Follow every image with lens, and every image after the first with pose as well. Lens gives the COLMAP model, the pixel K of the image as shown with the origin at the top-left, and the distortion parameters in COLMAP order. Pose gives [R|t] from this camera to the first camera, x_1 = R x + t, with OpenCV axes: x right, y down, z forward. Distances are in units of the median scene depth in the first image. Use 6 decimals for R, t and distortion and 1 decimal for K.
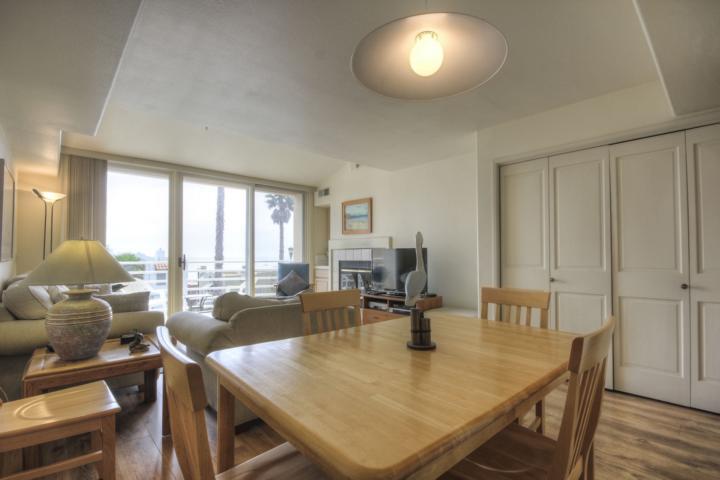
lens RADIAL K [[338.3, 0, 362.4], [0, 338.3, 251.9], [0, 0, 1]] dist [0.000041, -0.001972]
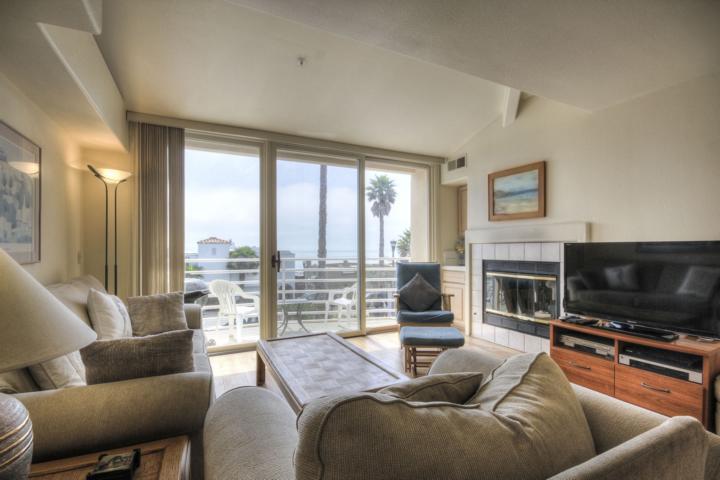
lens RADIAL K [[338.3, 0, 360.1], [0, 338.3, 244.7], [0, 0, 1]] dist [0.000041, -0.001972]
pose [[0.958261, -0.003697, -0.285872, -0.113210], [0.003464, 0.999993, -0.001320, -0.004837], [0.285875, 0.000275, 0.958267, 0.275191]]
